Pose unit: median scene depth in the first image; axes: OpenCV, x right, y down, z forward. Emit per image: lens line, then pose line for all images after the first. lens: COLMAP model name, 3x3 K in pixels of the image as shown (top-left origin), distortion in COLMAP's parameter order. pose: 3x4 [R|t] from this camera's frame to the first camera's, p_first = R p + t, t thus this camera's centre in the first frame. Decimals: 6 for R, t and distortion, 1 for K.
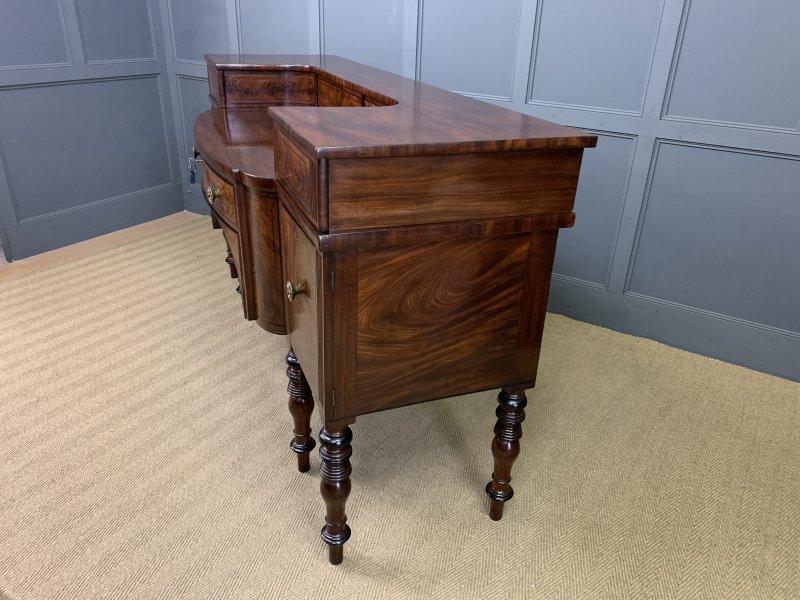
lens RADIAL K [[620.3, 0, 399.4], [0, 620.3, 314.8], [0, 0, 1]] dist [0.047428, 0.001233]
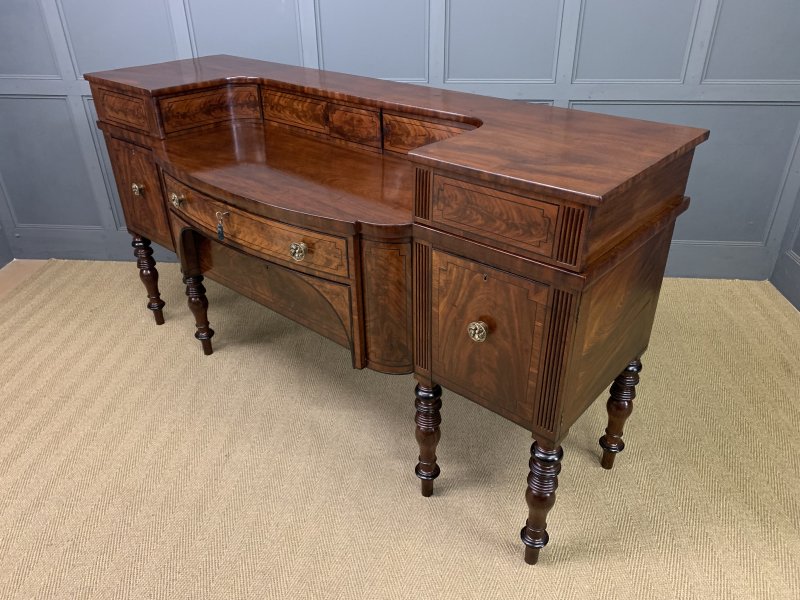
lens RADIAL K [[620.3, 0, 399.4], [0, 620.3, 314.8], [0, 0, 1]] dist [0.047428, 0.001233]
pose [[0.880702, -0.280277, 0.381850, -0.405063], [0.248060, 0.959672, 0.132269, -0.140106], [-0.403523, -0.021768, 0.914710, 0.088632]]
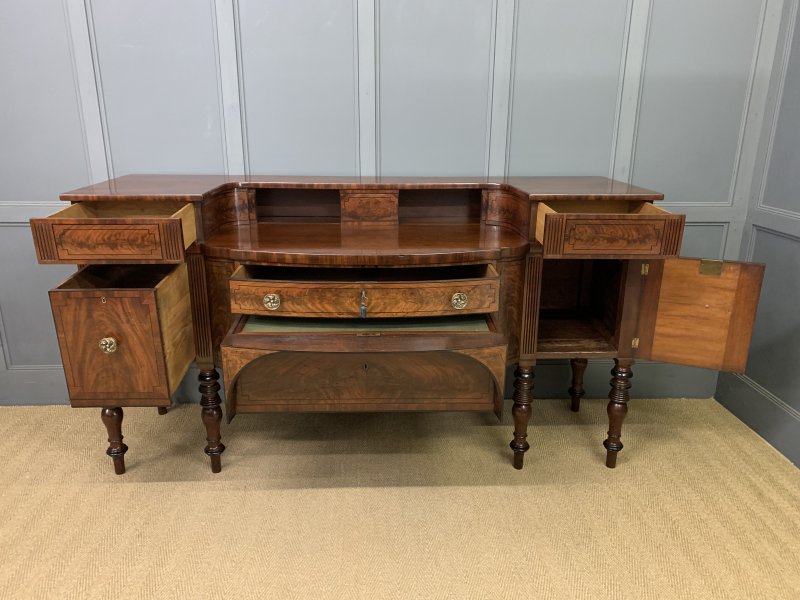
lens RADIAL K [[604.9, 0, 402.2], [0, 604.9, 293.3], [0, 0, 1]] dist [0.035343, -0.032894]
pose [[0.316151, -0.298592, 0.900495, -1.000322], [0.423874, 0.893630, 0.147499, -0.286124], [-0.848751, 0.335064, 0.409088, 0.473662]]
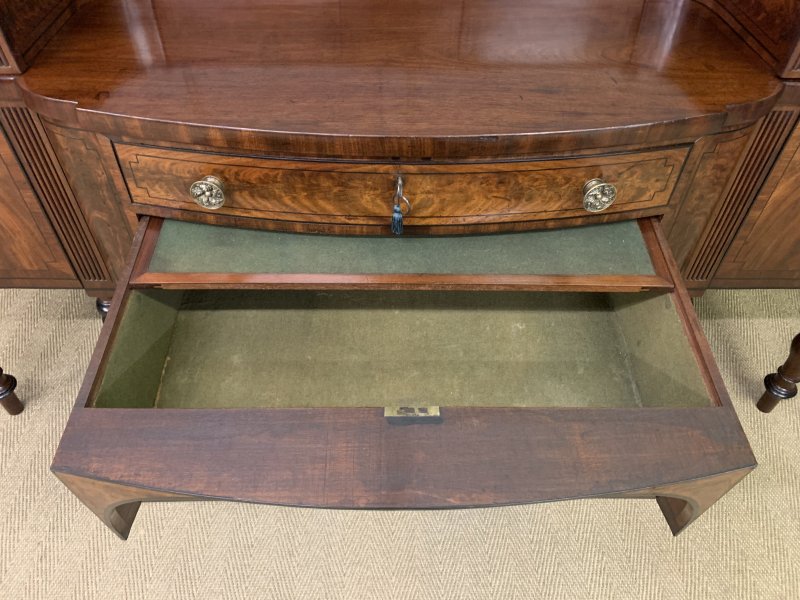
lens RADIAL K [[604.9, 0, 402.2], [0, 604.9, 293.3], [0, 0, 1]] dist [0.035343, -0.032894]
pose [[0.345124, -0.705141, 0.619408, -0.534342], [0.415883, 0.706525, 0.572594, -0.363289], [-0.841387, 0.059985, 0.537094, 0.661612]]
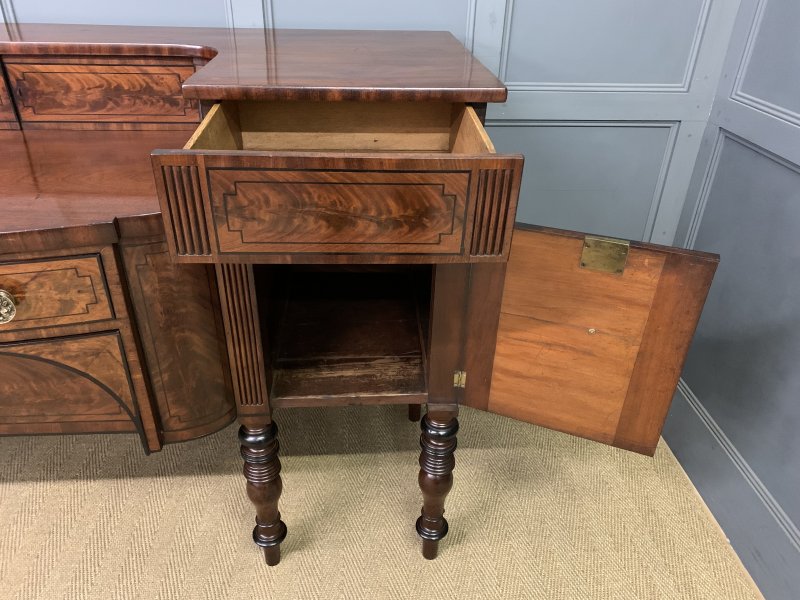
lens RADIAL K [[604.9, 0, 402.2], [0, 604.9, 293.3], [0, 0, 1]] dist [0.035343, -0.032894]
pose [[0.286231, -0.505015, 0.814268, -0.444629], [0.410593, 0.832491, 0.371985, -0.186660], [-0.865728, 0.227859, 0.445640, 0.386270]]
